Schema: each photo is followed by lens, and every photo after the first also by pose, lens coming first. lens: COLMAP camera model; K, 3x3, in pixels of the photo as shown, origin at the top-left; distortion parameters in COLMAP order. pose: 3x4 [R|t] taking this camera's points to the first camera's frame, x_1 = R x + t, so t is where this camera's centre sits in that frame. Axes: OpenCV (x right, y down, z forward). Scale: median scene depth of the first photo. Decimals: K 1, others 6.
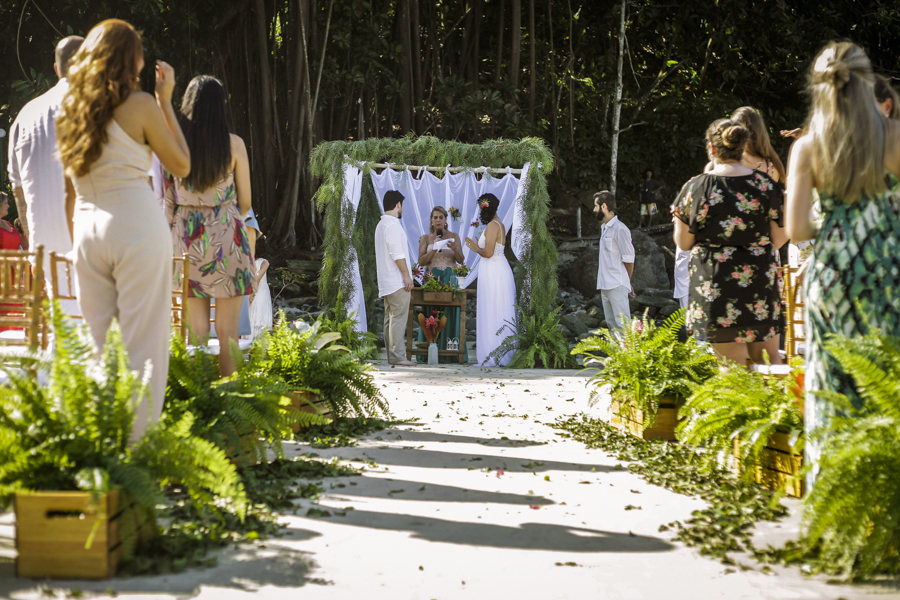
lens RADIAL K [[1669.6, 0, 486.3], [0, 1669.6, 300.6], [0, 0, 1]] dist [-0.001535, -0.038154]
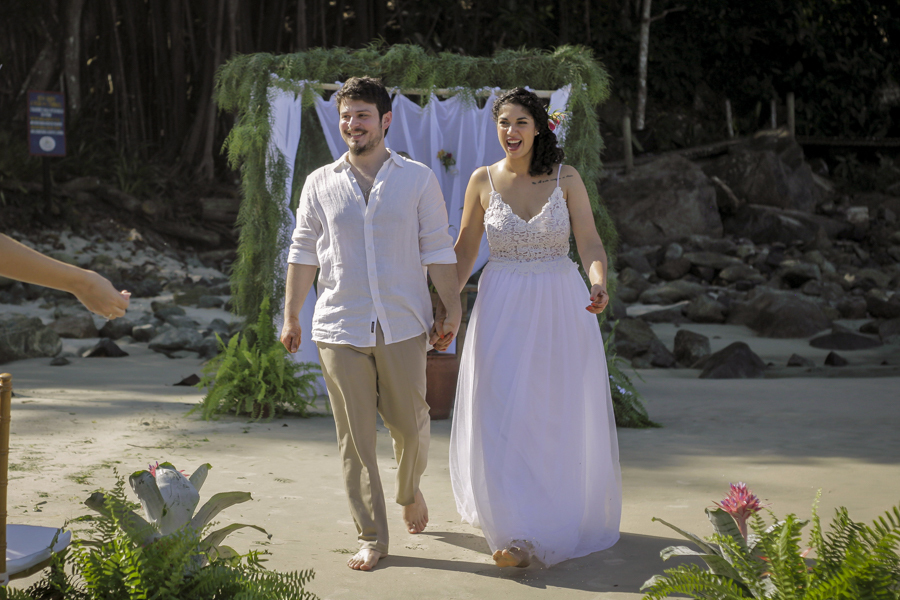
lens RADIAL K [[2078.3, 0, 450.0], [0, 2078.3, 300.0], [0, 0, 1]] dist [-0.064369, -0.371980]
pose [[0.999970, -0.005990, -0.004897, -0.005539], [0.006161, 0.999348, 0.035588, -0.011239], [0.004681, -0.035617, 0.999355, 0.082183]]
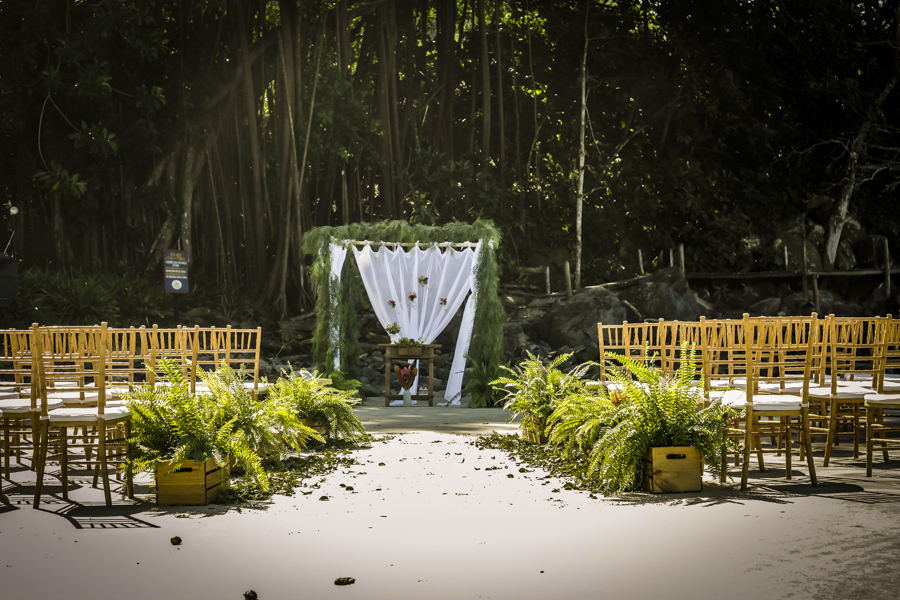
lens RADIAL K [[1669.6, 0, 486.3], [0, 1669.6, 300.6], [0, 0, 1]] dist [-0.001535, -0.038154]
pose [[0.999698, -0.023208, 0.008137, 0.006711], [0.023461, 0.999196, -0.032517, 0.000795], [-0.007376, 0.032698, 0.999438, -0.084687]]
